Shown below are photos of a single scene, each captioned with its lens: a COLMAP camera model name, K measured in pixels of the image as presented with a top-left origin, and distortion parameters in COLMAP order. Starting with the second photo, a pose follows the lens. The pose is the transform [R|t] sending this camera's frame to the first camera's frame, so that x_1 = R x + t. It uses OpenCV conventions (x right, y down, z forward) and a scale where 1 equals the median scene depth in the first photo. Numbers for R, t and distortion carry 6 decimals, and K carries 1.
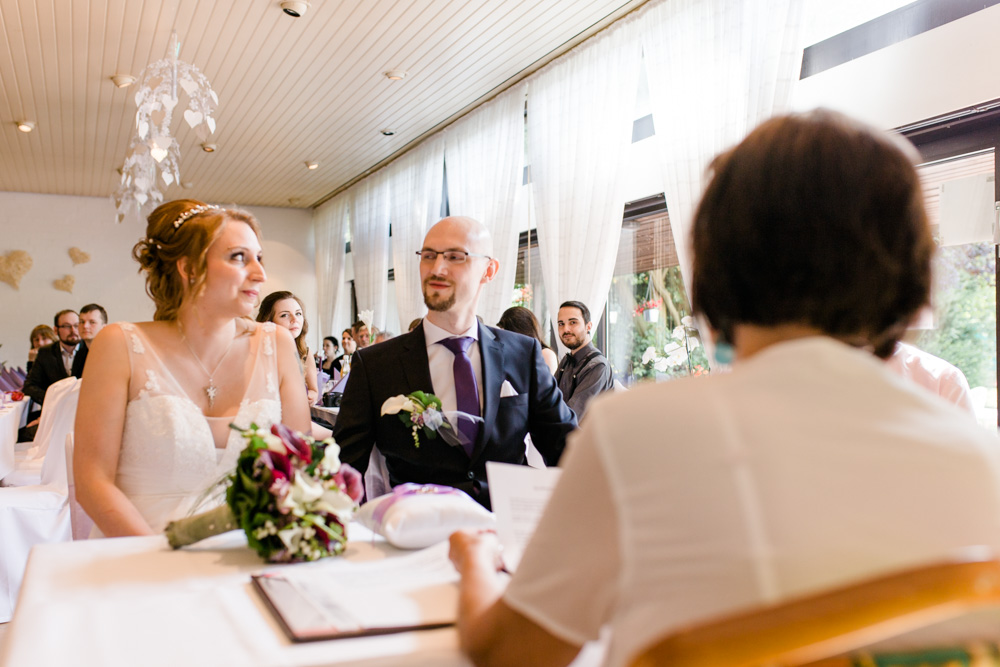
lens RADIAL K [[1003.9, 0, 498.7], [0, 1003.9, 332.3], [0, 0, 1]] dist [0.005625, 0.000000]
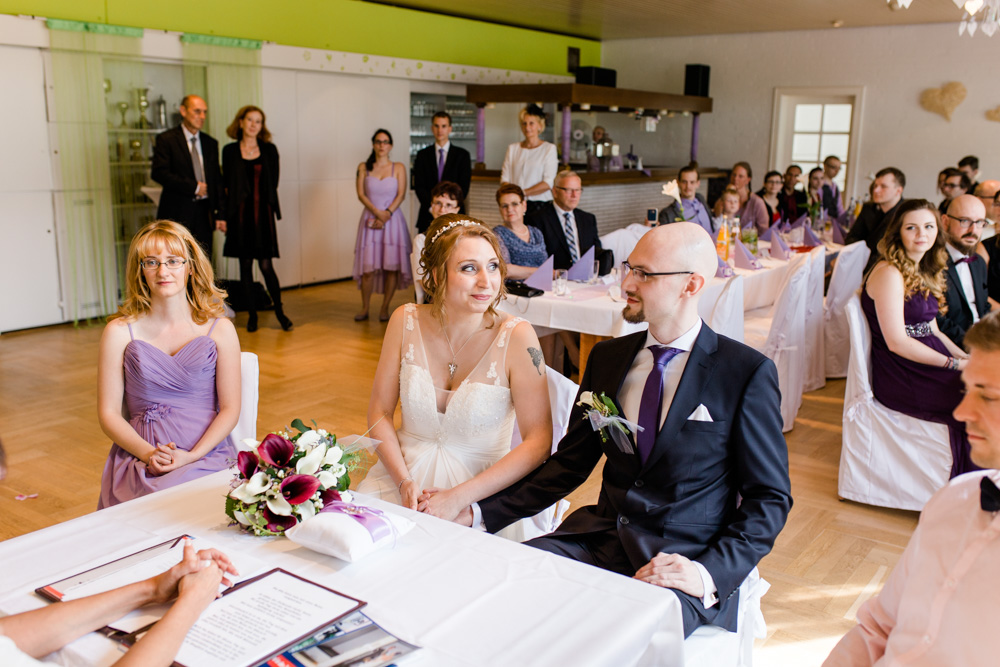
lens RADIAL K [[954.3, 0, 491.2], [0, 954.3, 319.9], [0, 0, 1]] dist [0.008054, 0.000000]
pose [[0.517625, 0.174621, -0.837599, 0.271394], [0.002033, 0.978698, 0.205293, -0.089863], [0.855605, -0.107968, 0.506243, 0.153608]]
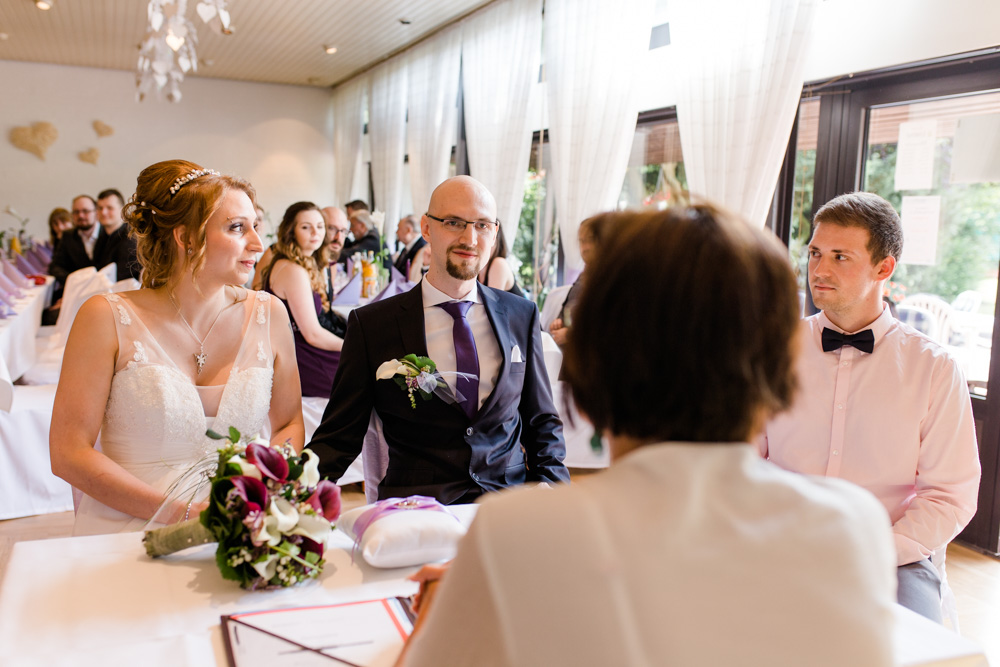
lens RADIAL K [[954.3, 0, 499.6], [0, 954.3, 328.6], [0, 0, 1]] dist [0.008054, 0.000000]
pose [[0.999220, 0.038514, -0.008766, 0.005068], [-0.037009, 0.990424, 0.133005, -0.038910], [0.013804, -0.132577, 0.991077, 0.027075]]
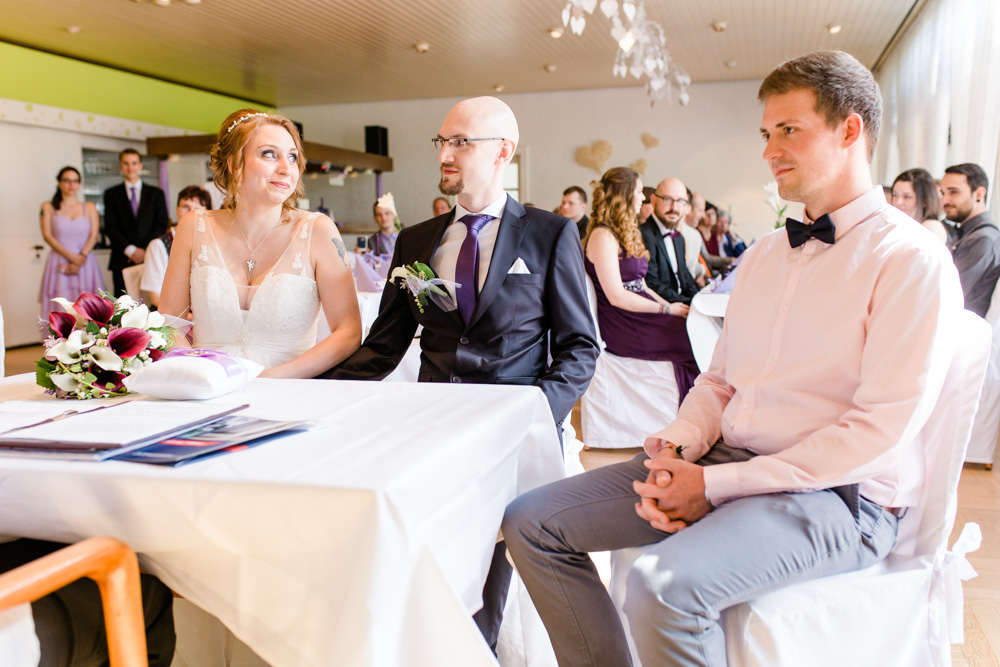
lens RADIAL K [[954.3, 0, 486.8], [0, 954.3, 330.6], [0, 0, 1]] dist [0.008054, 0.000000]
pose [[0.775663, 0.055762, -0.628679, 0.244933], [0.025981, 0.992424, 0.120080, 0.001722], [0.630612, -0.109475, 0.768338, 0.096426]]
